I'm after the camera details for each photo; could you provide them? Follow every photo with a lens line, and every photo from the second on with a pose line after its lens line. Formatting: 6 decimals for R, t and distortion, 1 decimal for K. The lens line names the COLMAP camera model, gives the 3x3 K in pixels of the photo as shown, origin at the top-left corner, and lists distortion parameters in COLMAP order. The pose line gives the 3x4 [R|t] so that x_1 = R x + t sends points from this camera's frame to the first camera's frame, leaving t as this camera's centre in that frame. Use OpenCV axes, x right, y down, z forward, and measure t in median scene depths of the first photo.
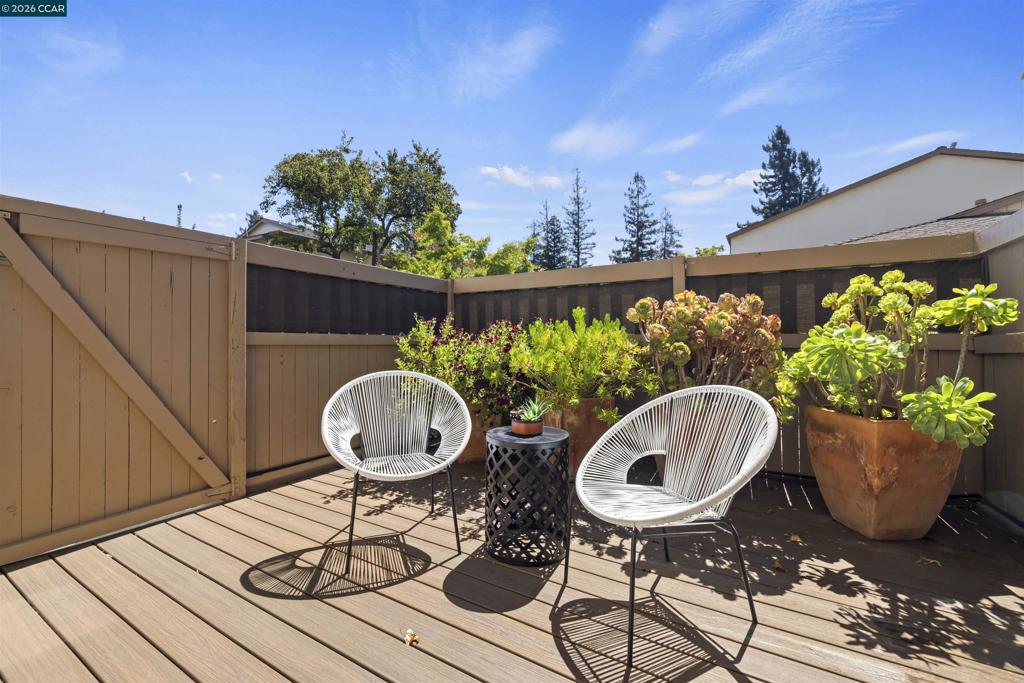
lens RADIAL K [[435.6, 0, 517.2], [0, 435.6, 340.9], [0, 0, 1]] dist [0.002352, 0.000749]
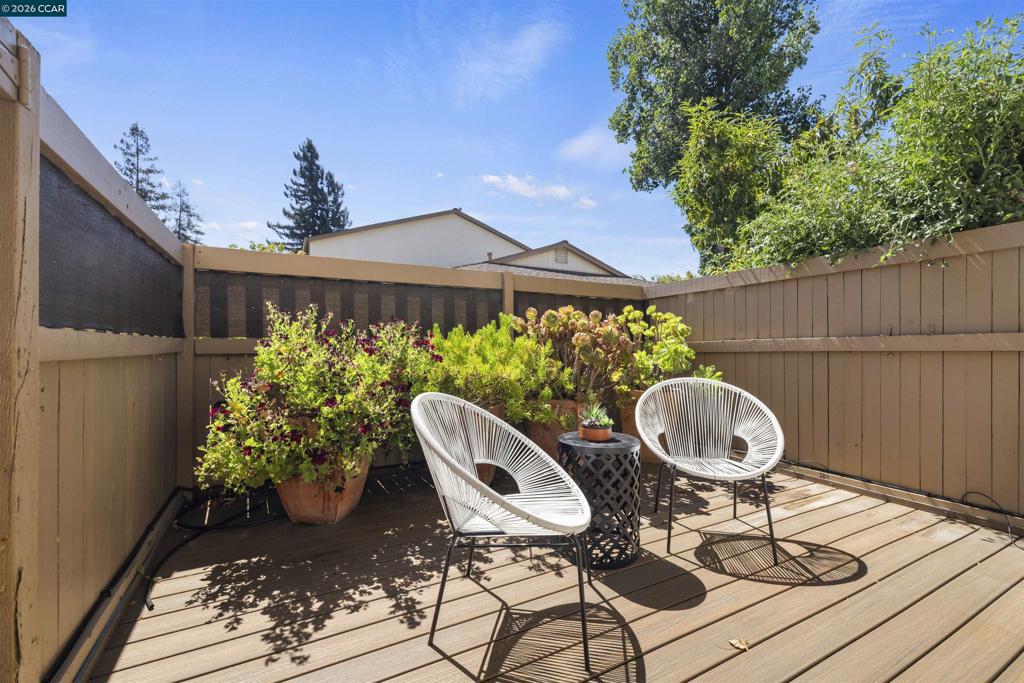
lens RADIAL K [[435.6, 0, 517.2], [0, 435.6, 340.9], [0, 0, 1]] dist [0.002352, 0.000749]
pose [[0.505378, 0.006532, 0.862873, -0.713020], [-0.001518, 0.999977, -0.006681, -0.007216], [-0.862897, 0.002066, 0.505376, 0.482269]]
